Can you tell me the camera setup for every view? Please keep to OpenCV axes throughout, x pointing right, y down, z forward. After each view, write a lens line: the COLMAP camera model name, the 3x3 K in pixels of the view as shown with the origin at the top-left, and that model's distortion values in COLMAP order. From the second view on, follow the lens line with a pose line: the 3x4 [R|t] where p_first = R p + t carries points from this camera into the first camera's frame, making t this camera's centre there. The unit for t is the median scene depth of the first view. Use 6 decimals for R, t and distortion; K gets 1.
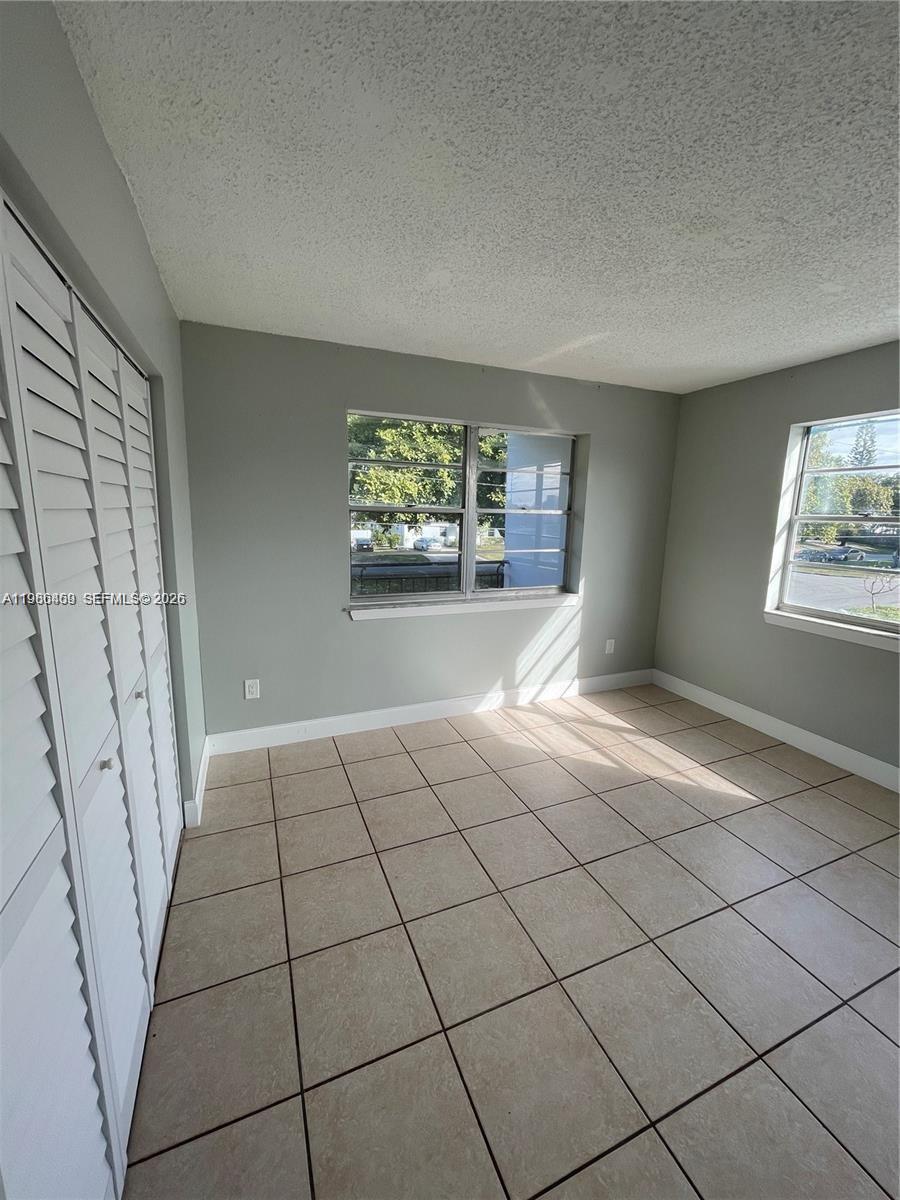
lens RADIAL K [[489.2, 0, 466.0], [0, 489.2, 605.0], [0, 0, 1]] dist [0.000413, 0.000189]
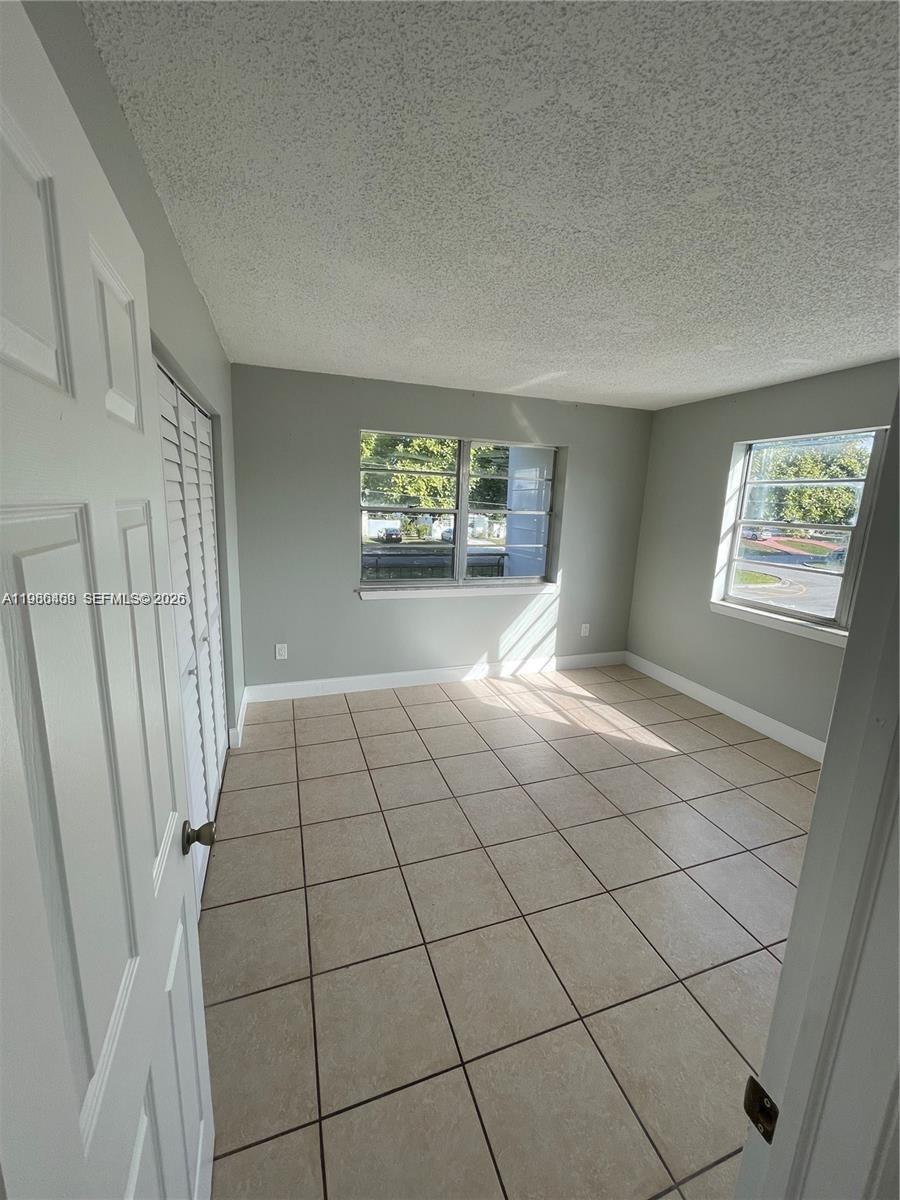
lens RADIAL K [[489.2, 0, 466.0], [0, 489.2, 605.0], [0, 0, 1]] dist [0.000413, 0.000189]
pose [[0.997993, 0.026439, -0.057546, 0.093462], [-0.025414, 0.999506, 0.018469, 0.014147], [0.058006, -0.016970, 0.998172, -0.197916]]
